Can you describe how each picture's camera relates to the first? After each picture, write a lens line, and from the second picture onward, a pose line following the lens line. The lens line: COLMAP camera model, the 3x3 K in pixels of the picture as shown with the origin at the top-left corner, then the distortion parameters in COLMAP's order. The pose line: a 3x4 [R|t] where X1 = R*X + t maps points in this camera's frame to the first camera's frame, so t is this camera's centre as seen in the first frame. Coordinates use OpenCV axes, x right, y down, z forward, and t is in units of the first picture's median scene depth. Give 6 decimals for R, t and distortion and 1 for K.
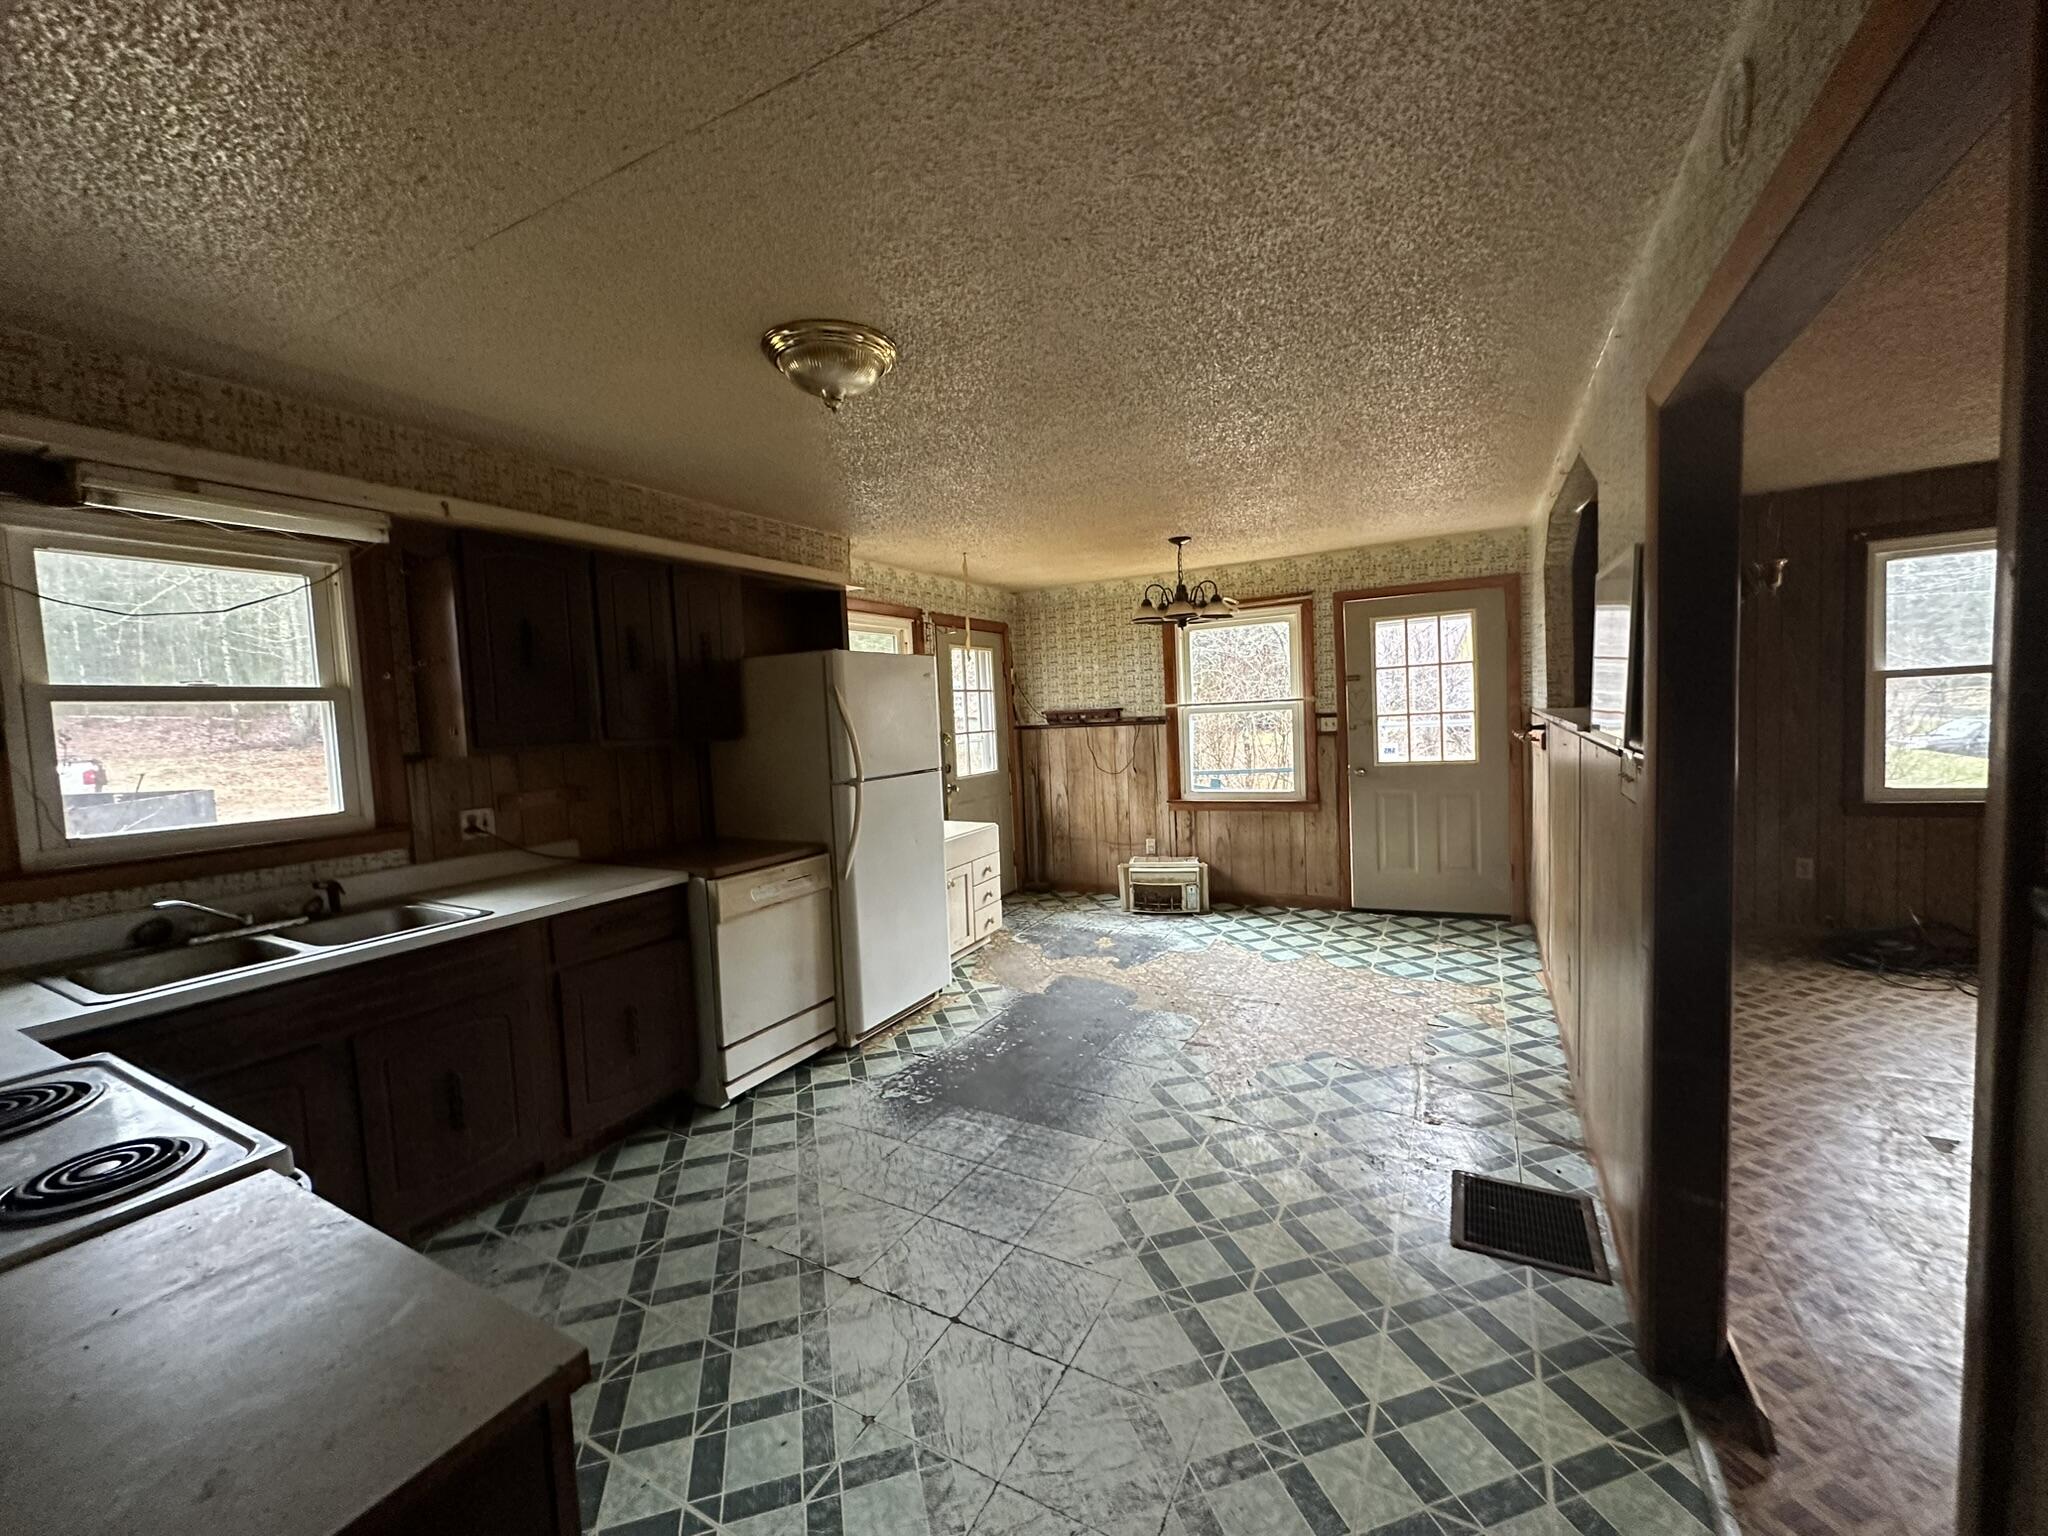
lens RADIAL K [[815.7, 0, 1016.7], [0, 815.7, 764.3], [0, 0, 1]] dist [-0.000509, 0.000258]
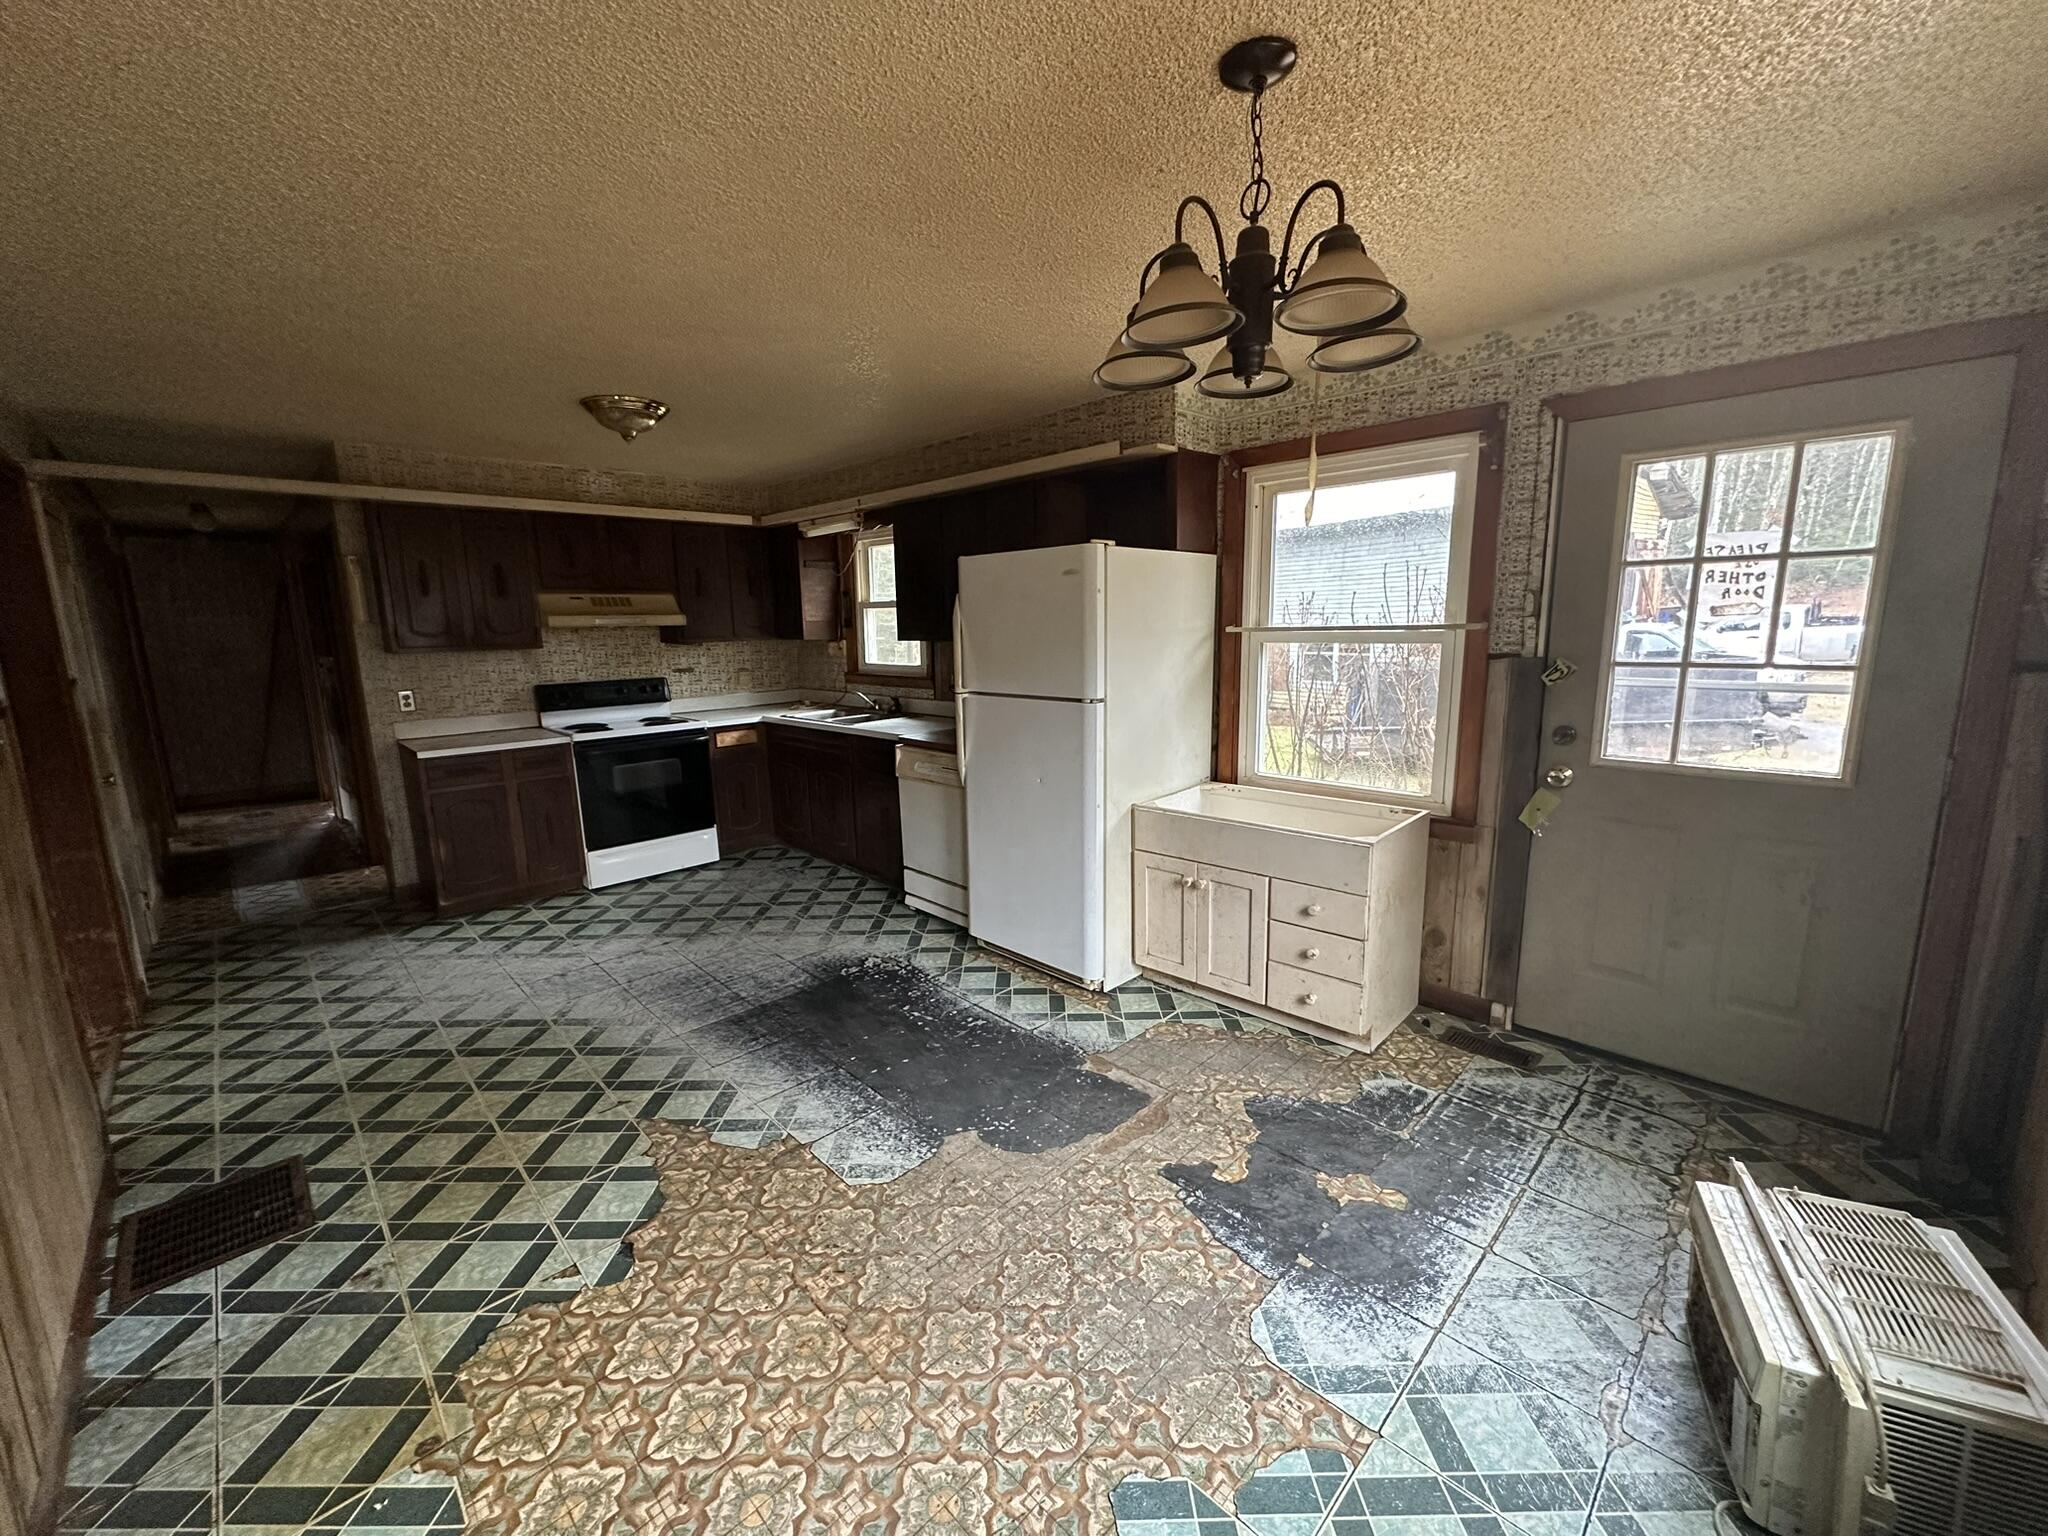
lens RADIAL K [[815.7, 0, 1029.3], [0, 815.7, 767.7], [0, 0, 1]] dist [-0.000509, 0.000258]
pose [[-0.277200, 0.211957, -0.937142, 0.600794], [-0.036367, 0.972351, 0.230677, -0.100012], [0.960124, 0.098025, -0.261827, 1.107489]]
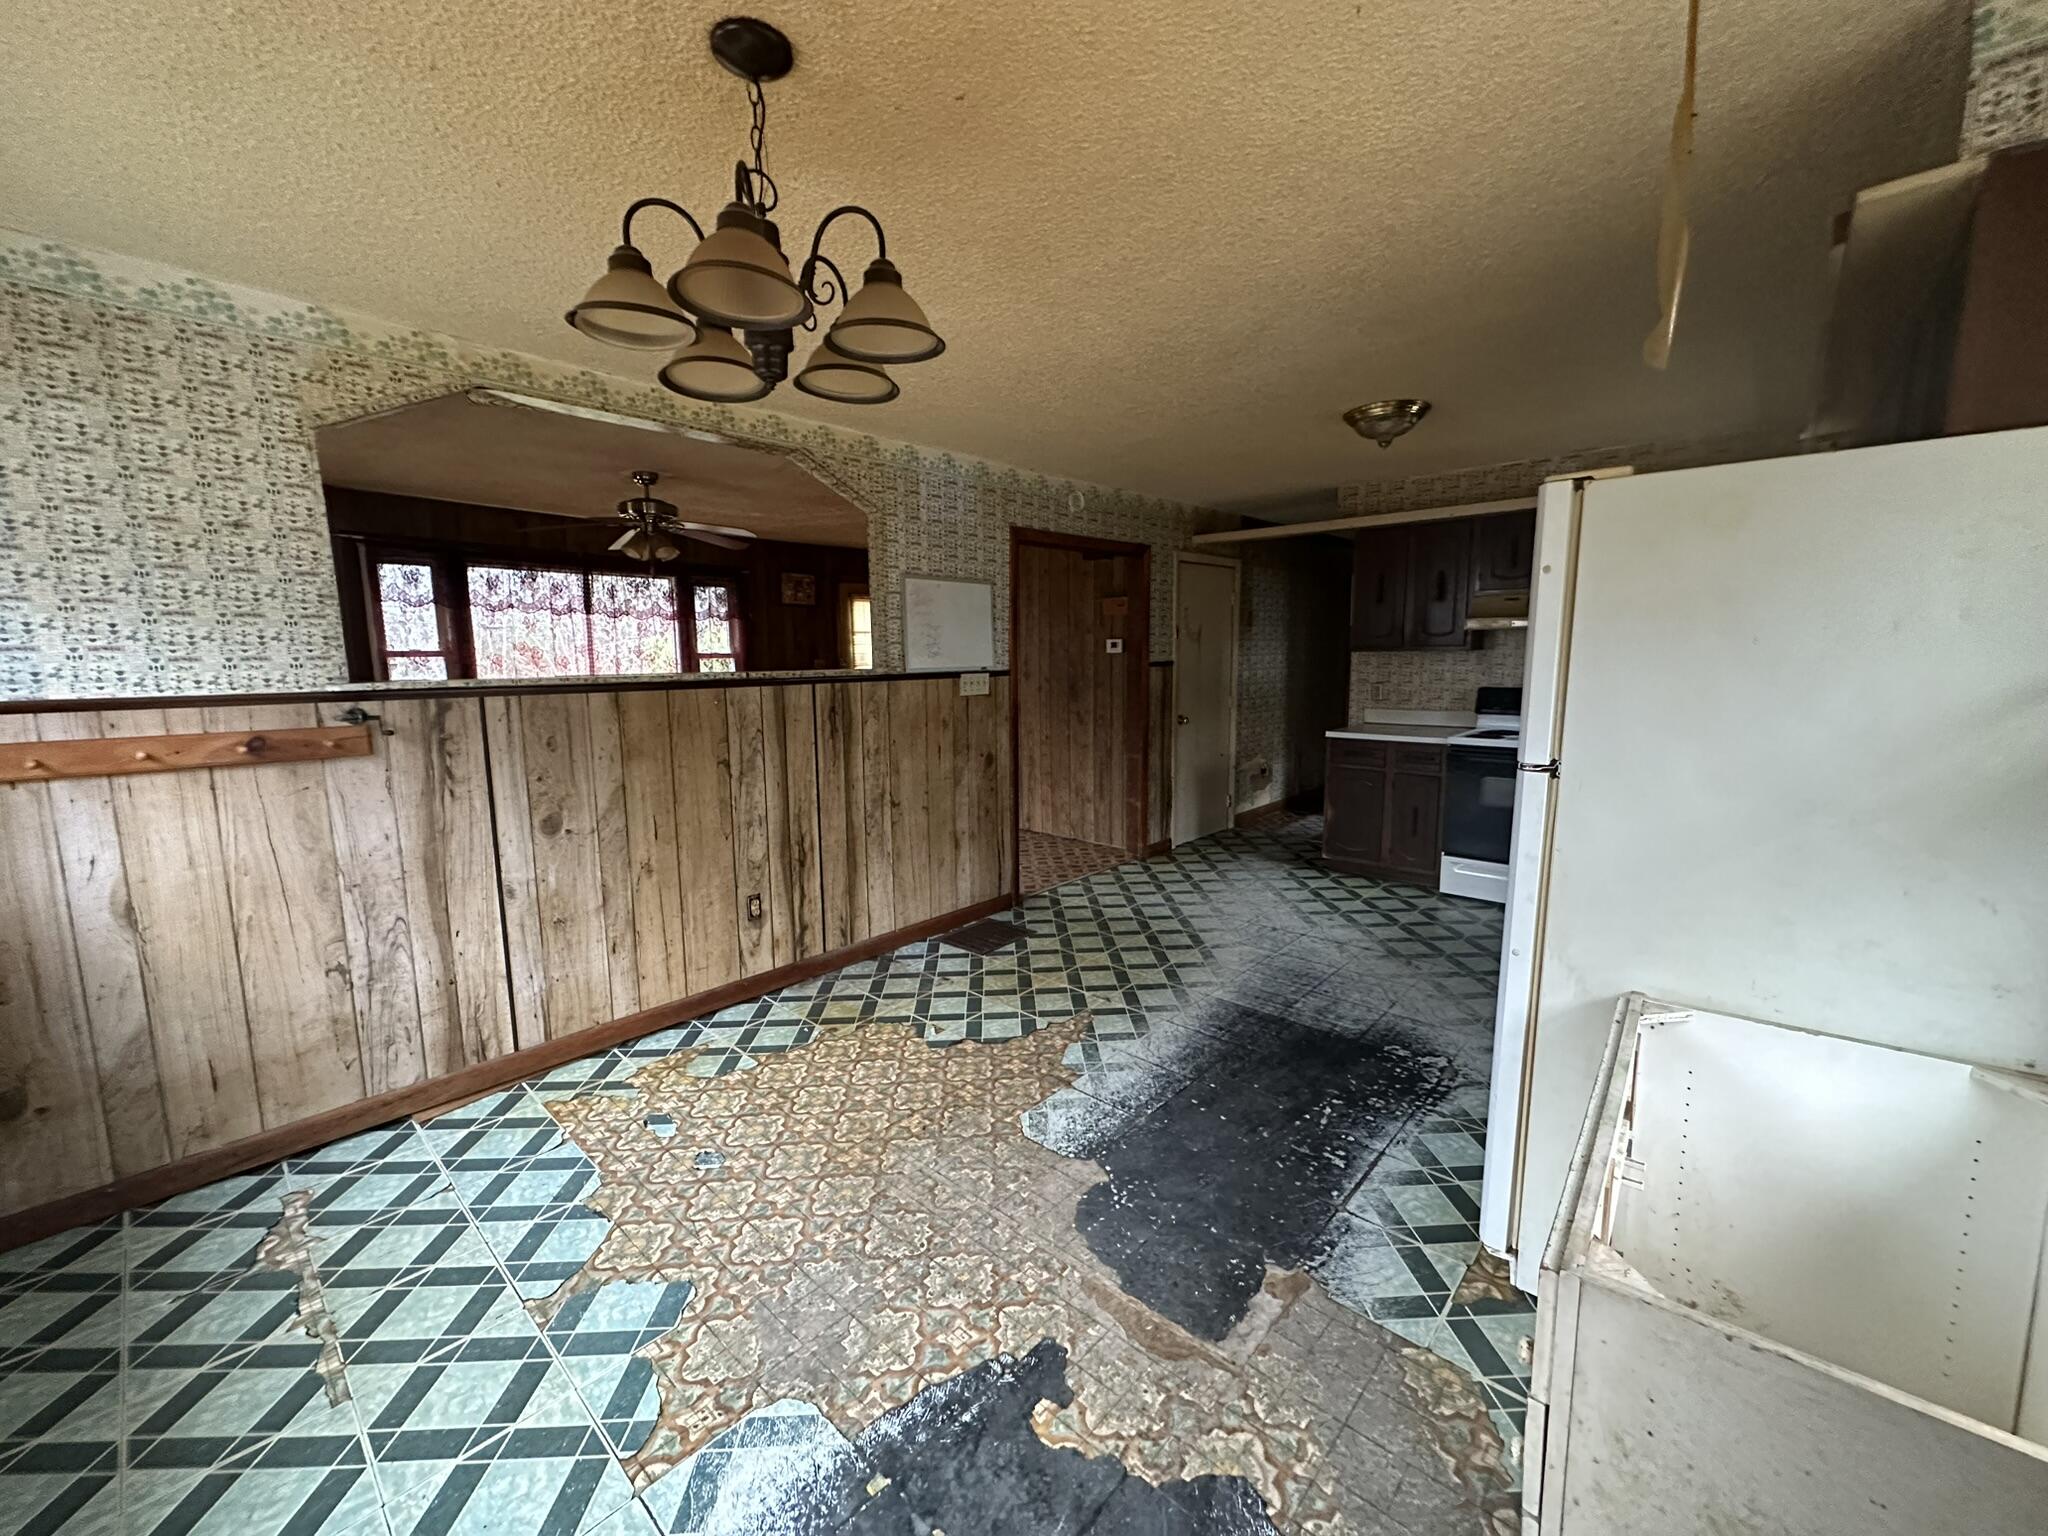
lens RADIAL K [[815.7, 0, 1027.0], [0, 815.7, 770.0], [0, 0, 1]] dist [-0.000509, 0.000258]
pose [[-0.971022, 0.017264, 0.238365, 0.049134], [0.068472, 0.975672, 0.208267, -0.093973], [-0.228971, 0.218553, -0.948581, 1.404552]]
